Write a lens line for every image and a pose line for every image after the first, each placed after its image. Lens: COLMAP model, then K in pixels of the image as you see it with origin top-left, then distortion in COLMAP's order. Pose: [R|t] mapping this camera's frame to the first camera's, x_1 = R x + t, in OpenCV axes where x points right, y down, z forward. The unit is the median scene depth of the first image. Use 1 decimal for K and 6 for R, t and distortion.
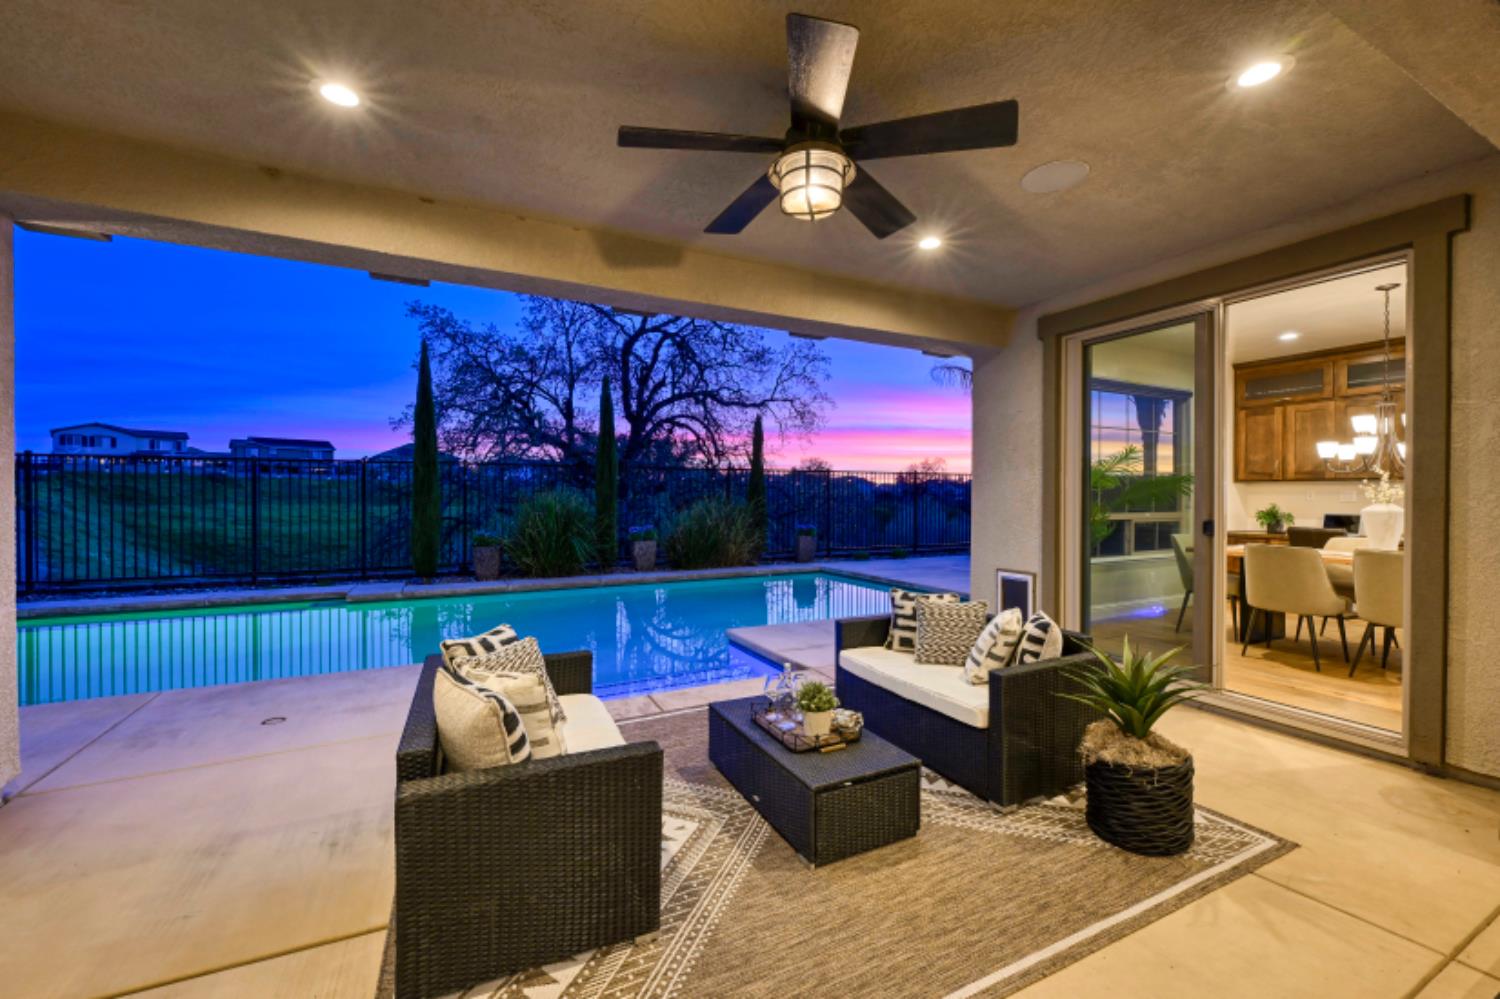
lens RADIAL K [[598.0, 0, 761.8], [0, 598.0, 504.0], [0, 0, 1]] dist [-0.000775, 0.000724]
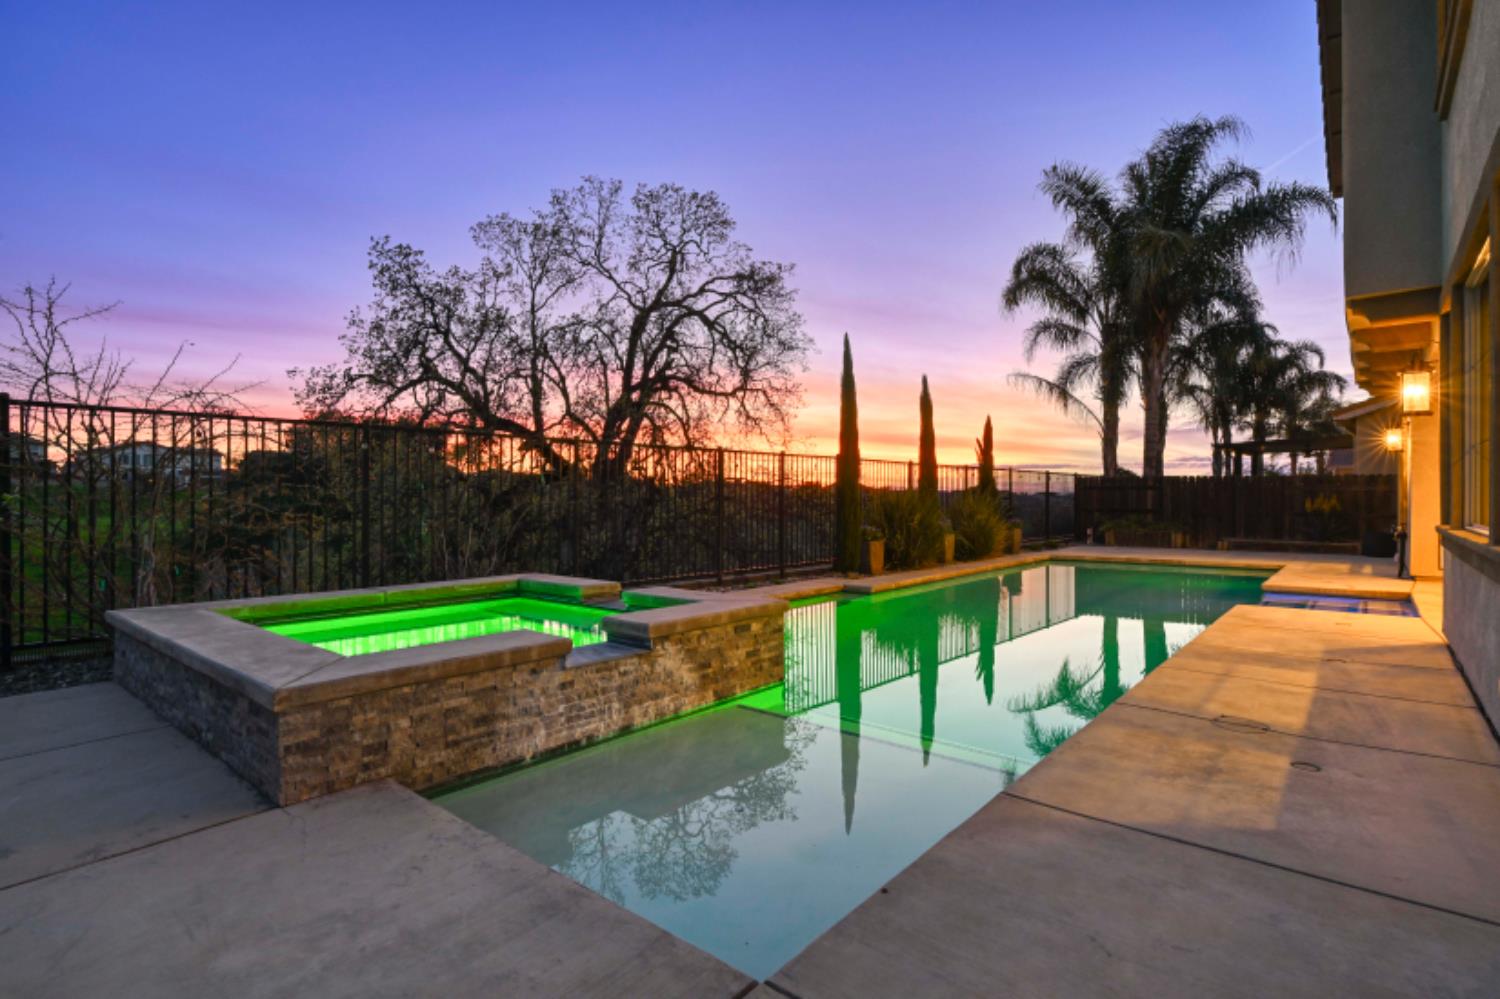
lens RADIAL K [[735.0, 0, 743.6], [0, 735.0, 502.7], [0, 0, 1]] dist [0.001795, 0.000056]
pose [[0.936828, -0.010594, 0.349629, -0.504499], [0.014528, 0.999857, -0.008632, 0.007022], [-0.349488, 0.013166, 0.936849, -0.031766]]
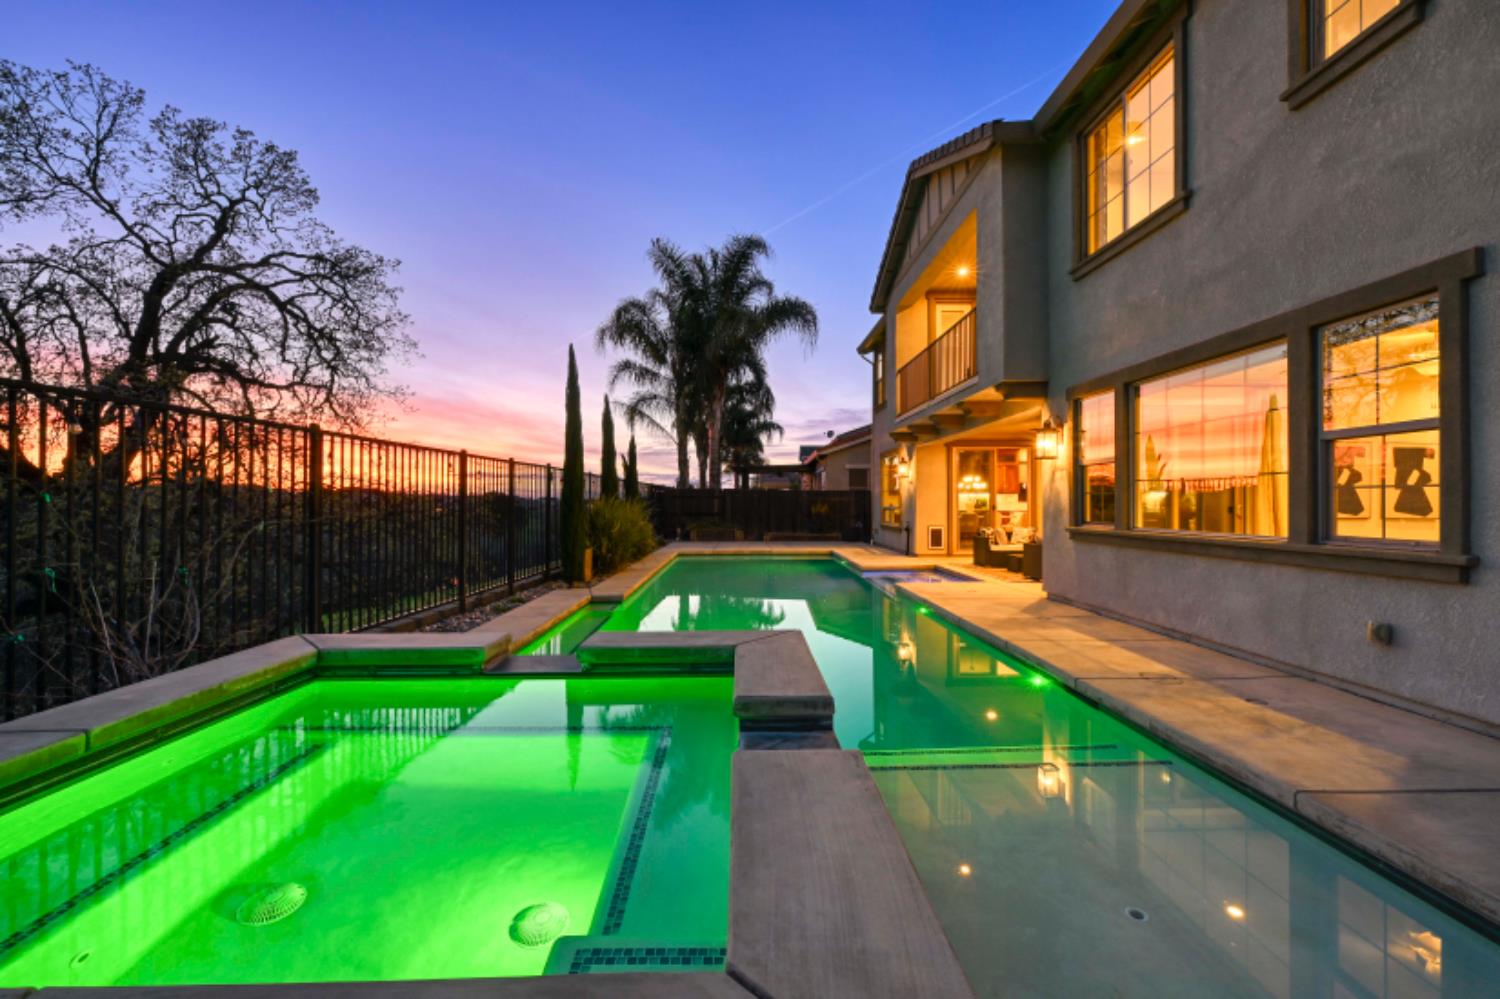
lens RADIAL K [[598.0, 0, 755.8], [0, 598.0, 505.1], [0, 0, 1]] dist [-0.000775, 0.000724]
pose [[0.463384, -0.011990, 0.886076, -0.571756], [0.019307, 0.999808, 0.003432, -0.000948], [-0.885947, 0.015517, 0.463526, 0.119963]]
